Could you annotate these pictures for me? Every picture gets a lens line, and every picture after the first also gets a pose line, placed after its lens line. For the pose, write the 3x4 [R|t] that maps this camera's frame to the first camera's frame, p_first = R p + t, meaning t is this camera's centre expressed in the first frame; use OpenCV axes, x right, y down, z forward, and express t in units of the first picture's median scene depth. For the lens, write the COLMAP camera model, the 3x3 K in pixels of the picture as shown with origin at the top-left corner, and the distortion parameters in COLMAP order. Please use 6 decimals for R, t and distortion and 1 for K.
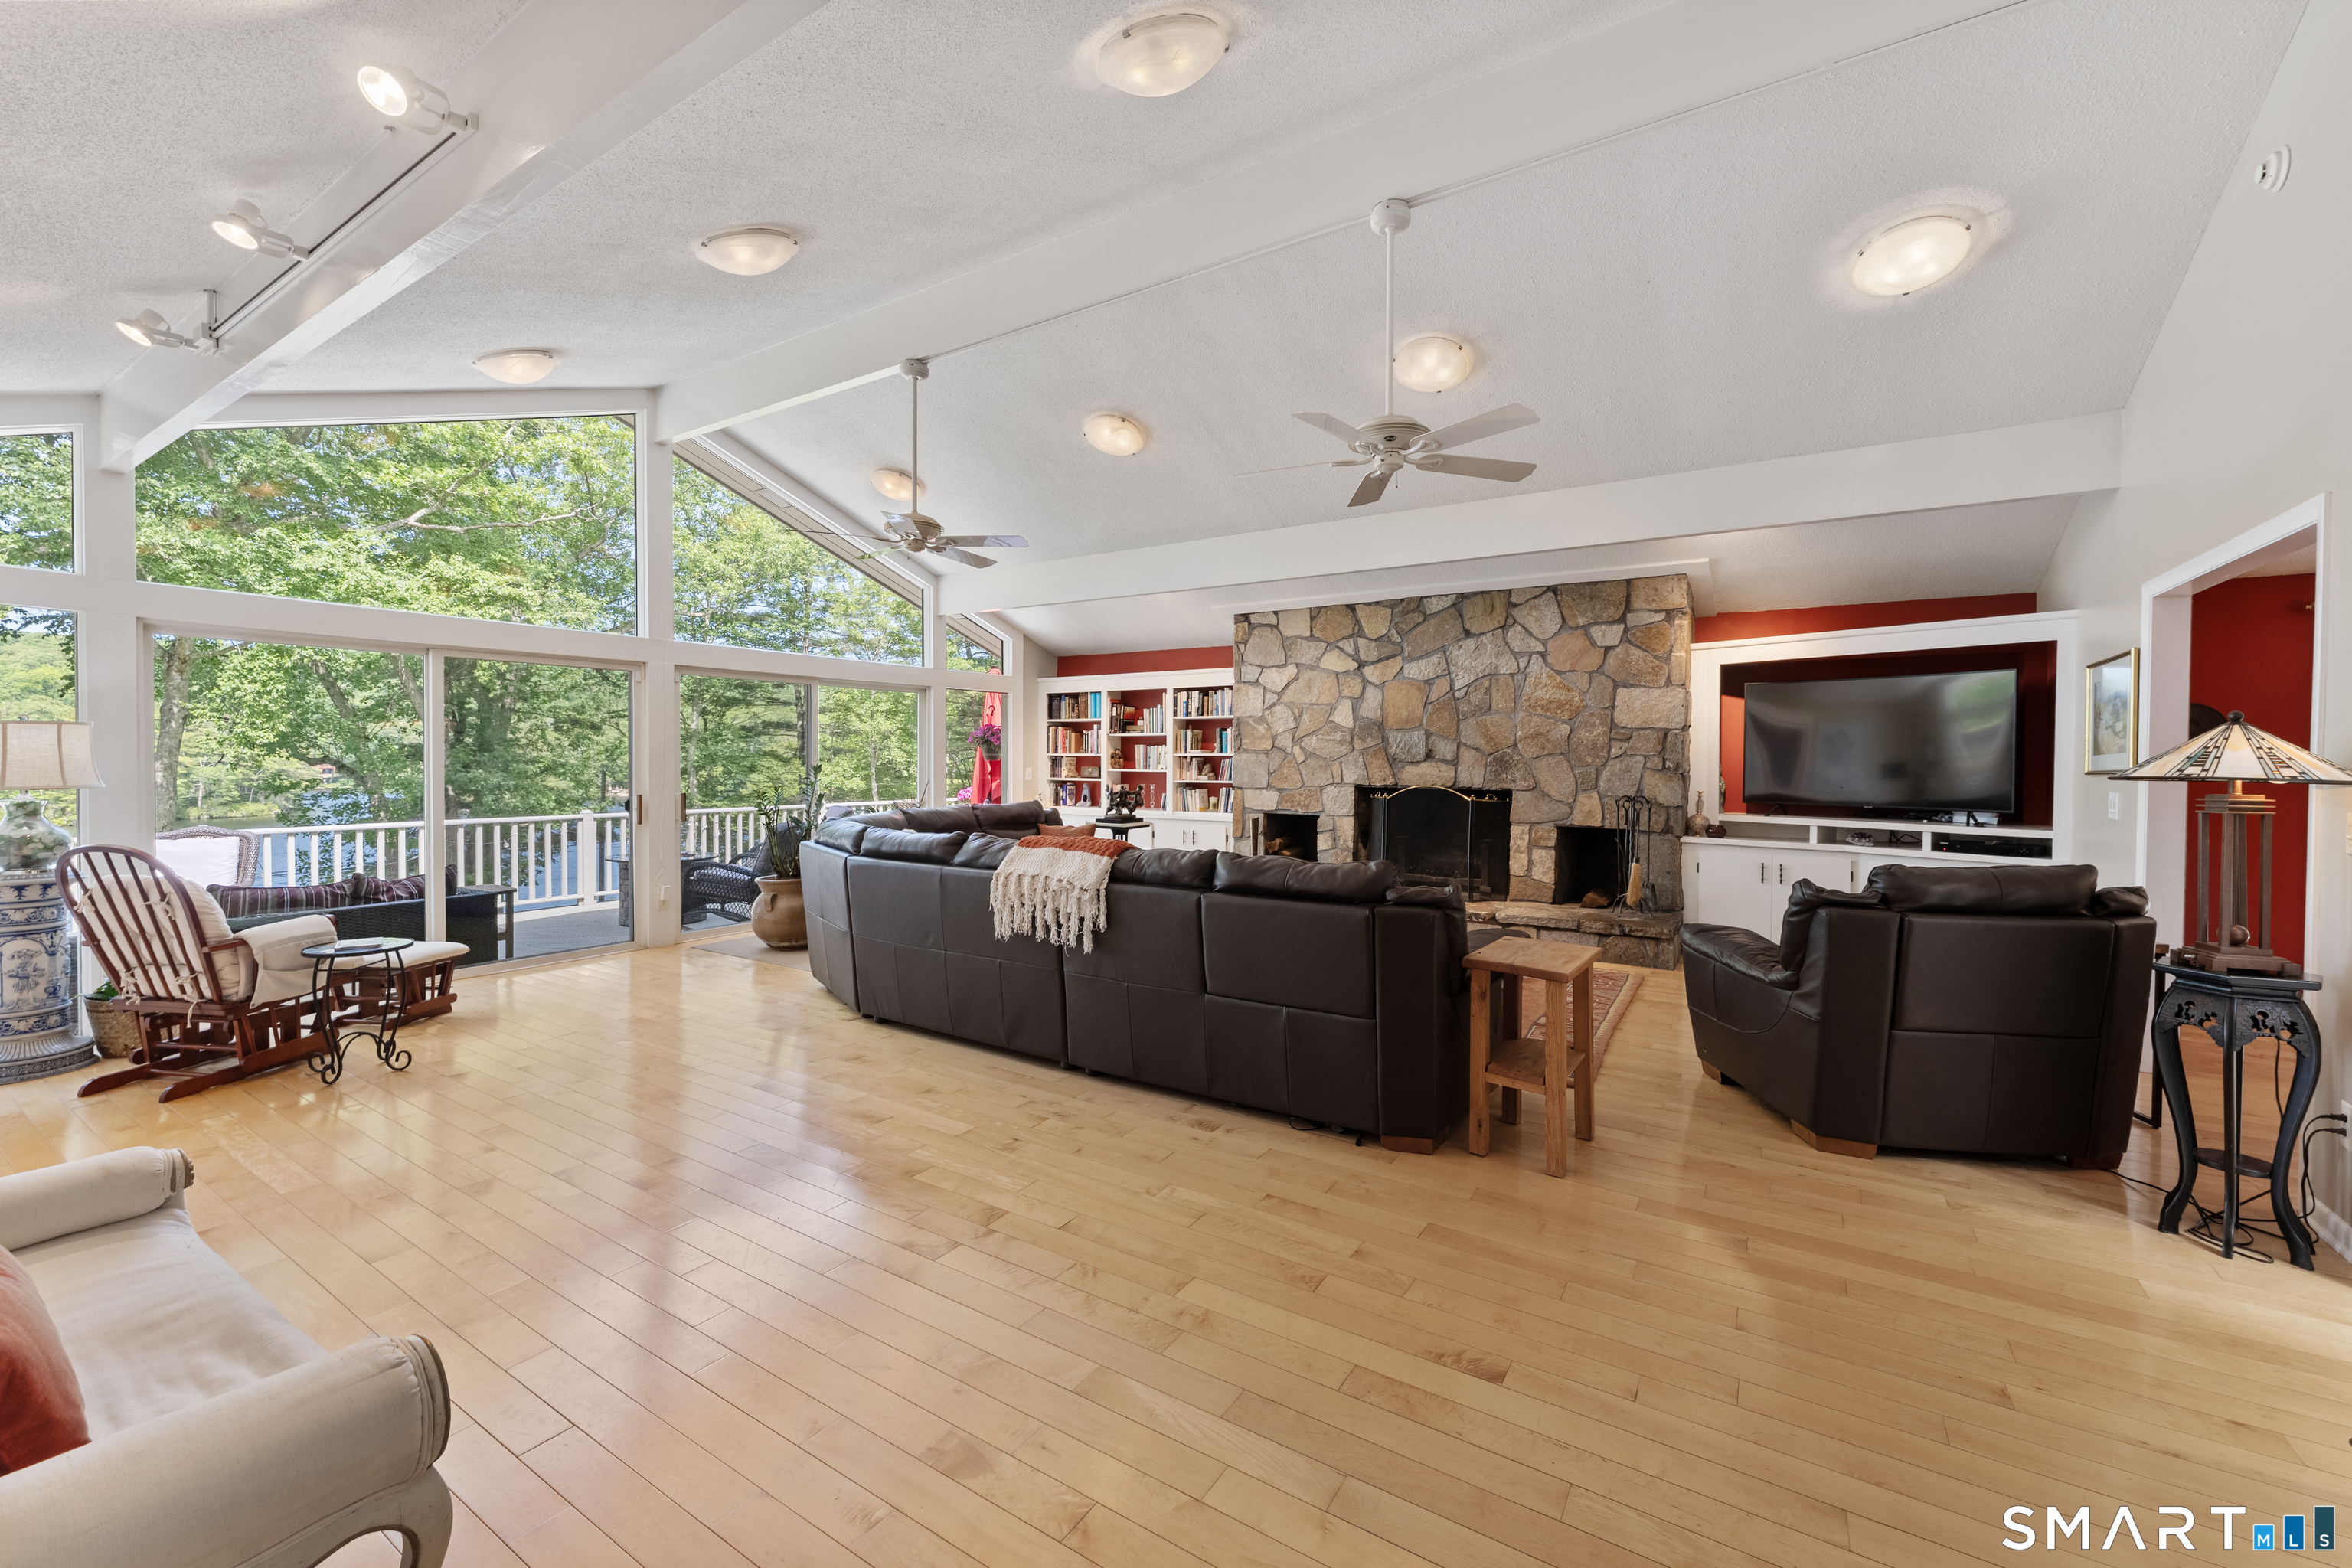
lens RADIAL K [[935.2, 0, 1177.3], [0, 935.2, 780.6], [0, 0, 1]] dist [-0.001686, 0.000044]
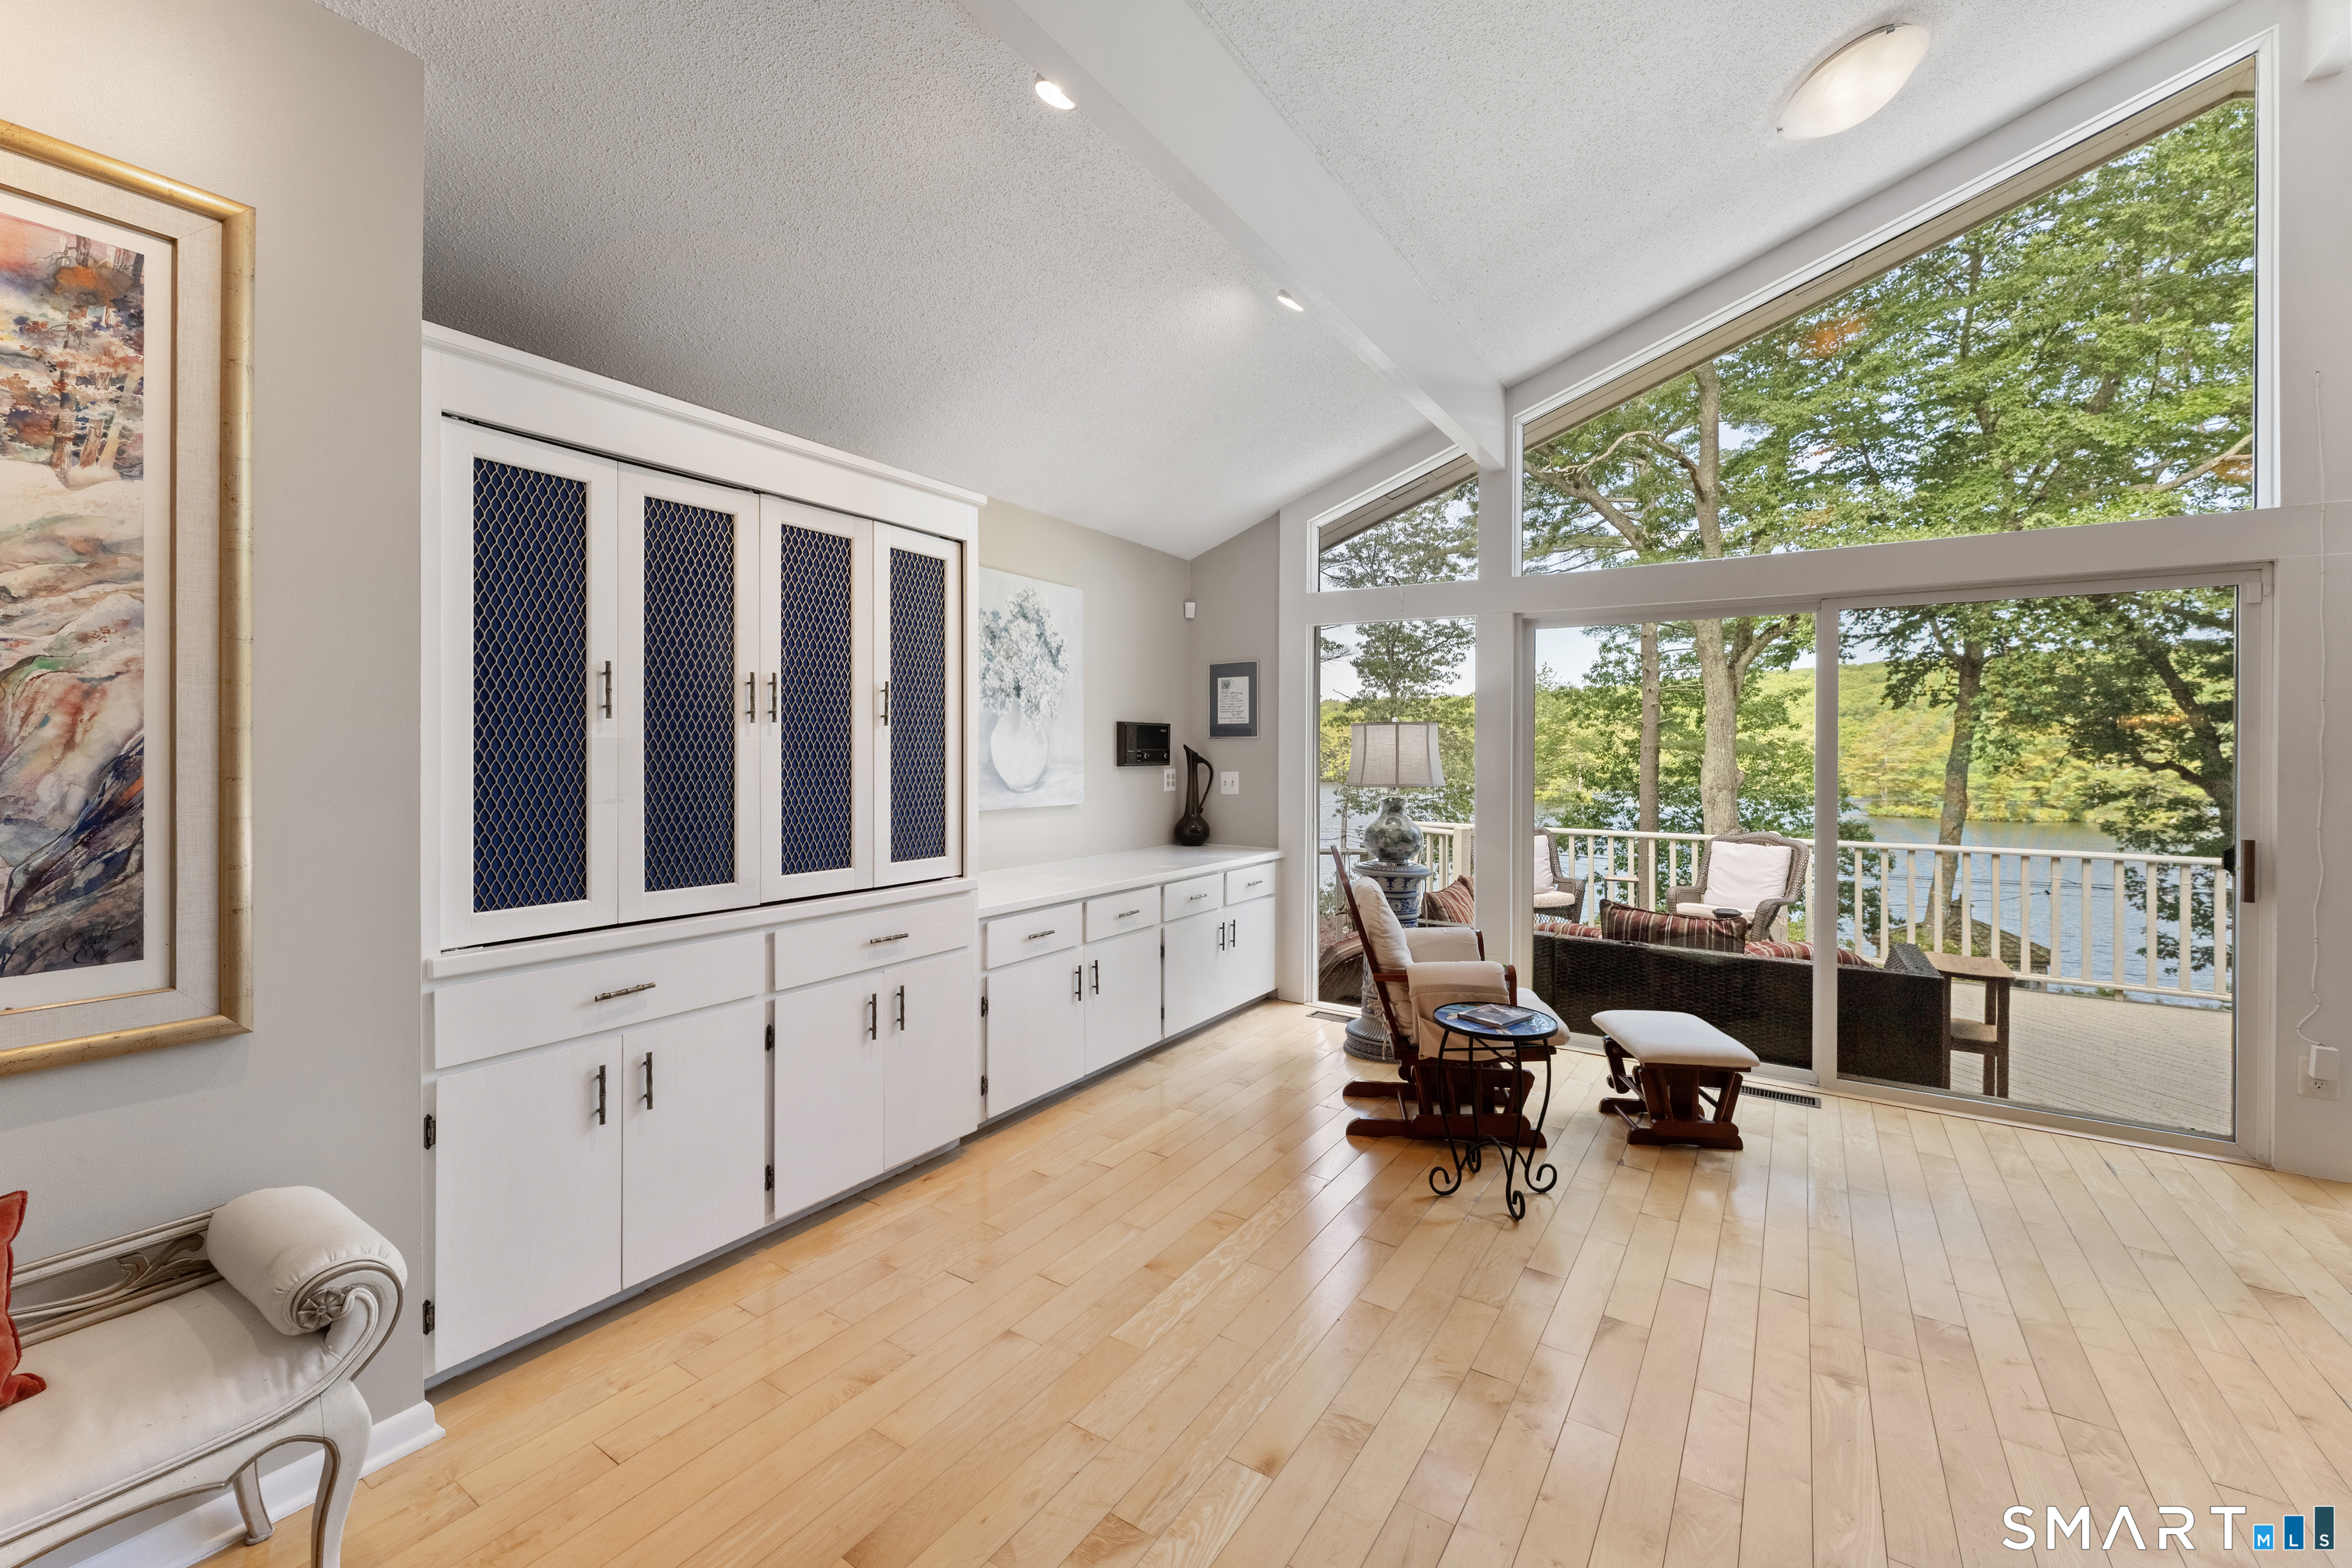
lens RADIAL K [[955.4, 0, 1181.4], [0, 955.4, 740.0], [0, 0, 1]] dist [-0.000257, 0.000122]
pose [[-0.003446, -0.015800, -0.999869, -0.076959], [-0.032291, 0.999356, -0.015681, -0.009219], [0.999473, 0.032233, -0.003954, 0.422201]]
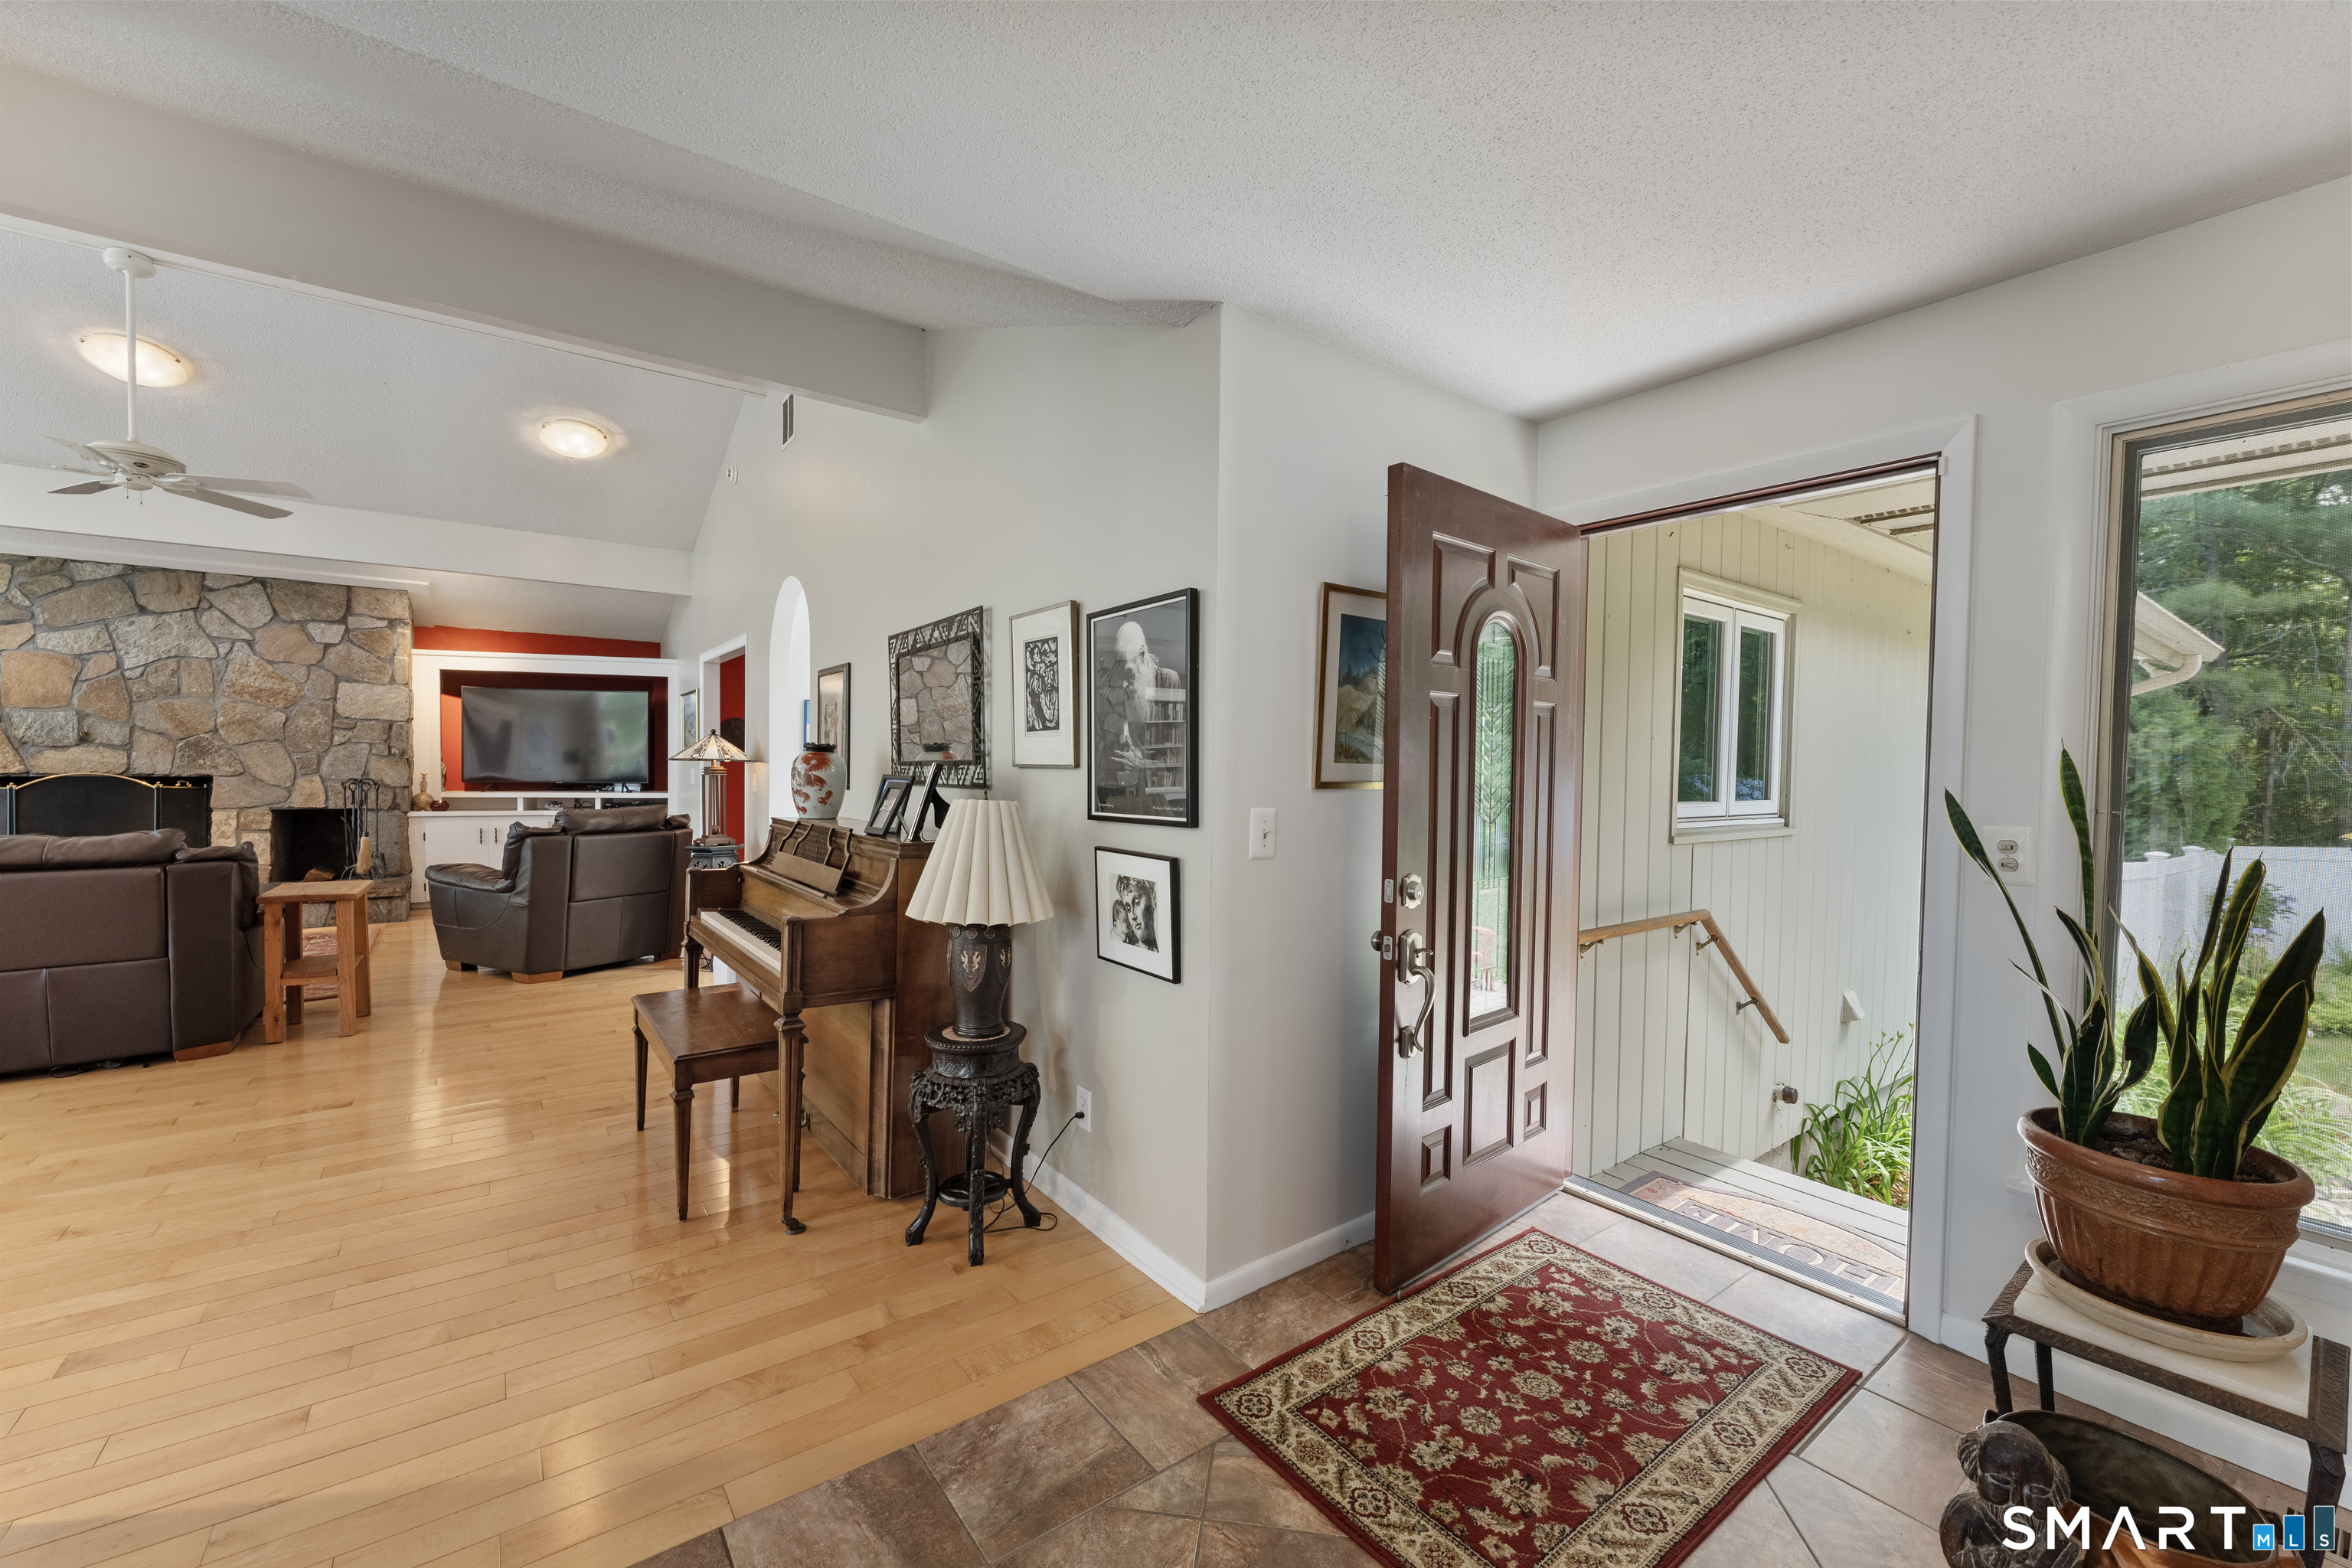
lens RADIAL K [[935.2, 0, 1177.3], [0, 935.2, 780.6], [0, 0, 1]] dist [-0.001686, 0.000044]
pose [[0.350074, -0.023242, 0.936434, -0.210980], [0.010346, 0.999727, 0.020945, 0.004947], [-0.936665, 0.002356, 0.350219, -0.304622]]
